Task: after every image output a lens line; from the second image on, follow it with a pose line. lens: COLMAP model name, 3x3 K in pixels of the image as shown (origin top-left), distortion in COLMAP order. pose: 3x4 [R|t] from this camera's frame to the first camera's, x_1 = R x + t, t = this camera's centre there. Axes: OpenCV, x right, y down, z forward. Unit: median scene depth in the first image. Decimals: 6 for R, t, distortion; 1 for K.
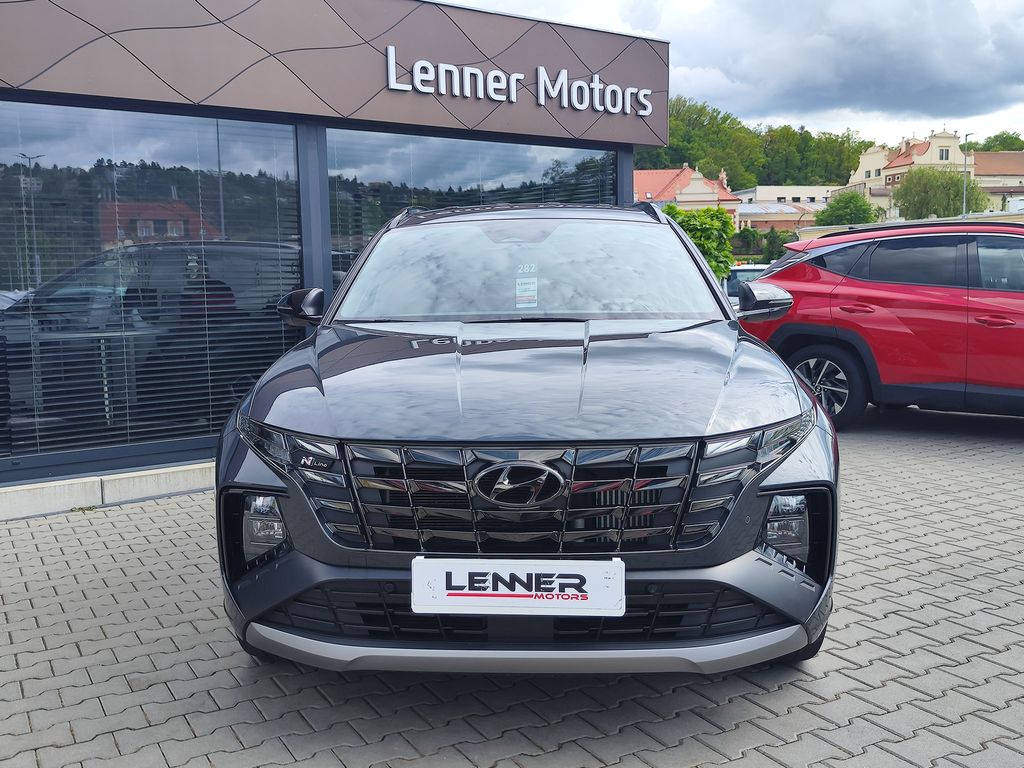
lens RADIAL K [[1045.2, 0, 513.3], [0, 1045.2, 386.4], [0, 0, 1]] dist [0.006268, 0.000000]
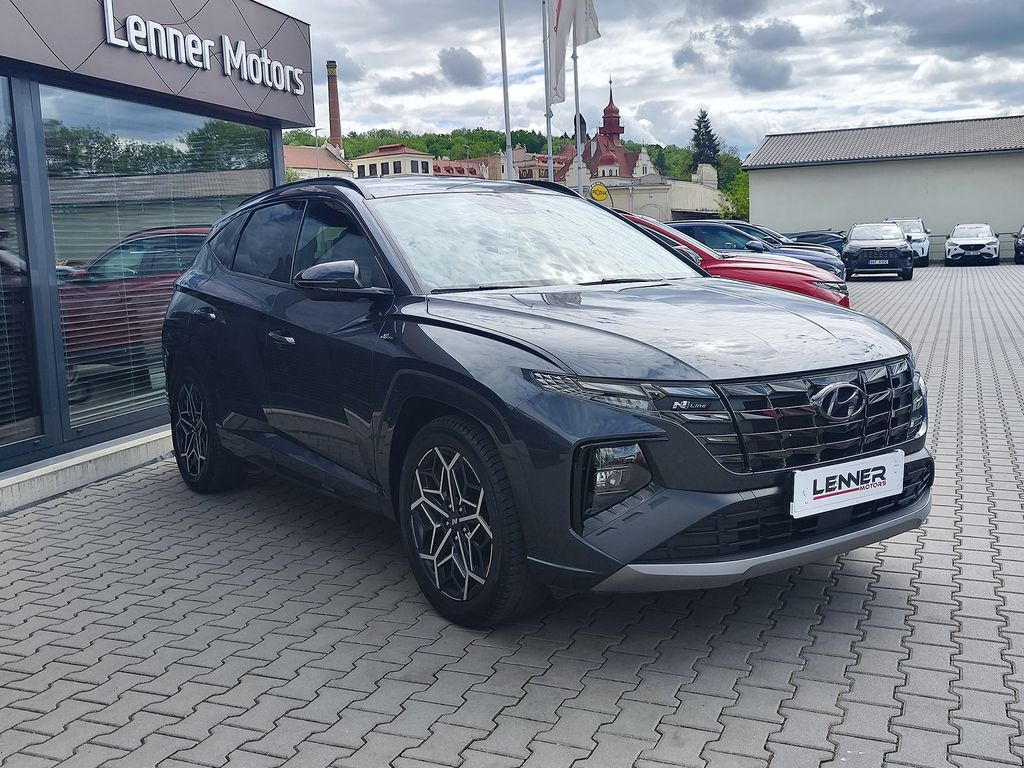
lens RADIAL K [[1045.2, 0, 510.9], [0, 1045.2, 381.1], [0, 0, 1]] dist [0.006268, 0.000000]
pose [[0.787520, -0.088081, 0.609963, -0.407709], [0.084805, 0.995807, 0.034307, -0.002308], [-0.610427, 0.024711, 0.791687, 0.099781]]
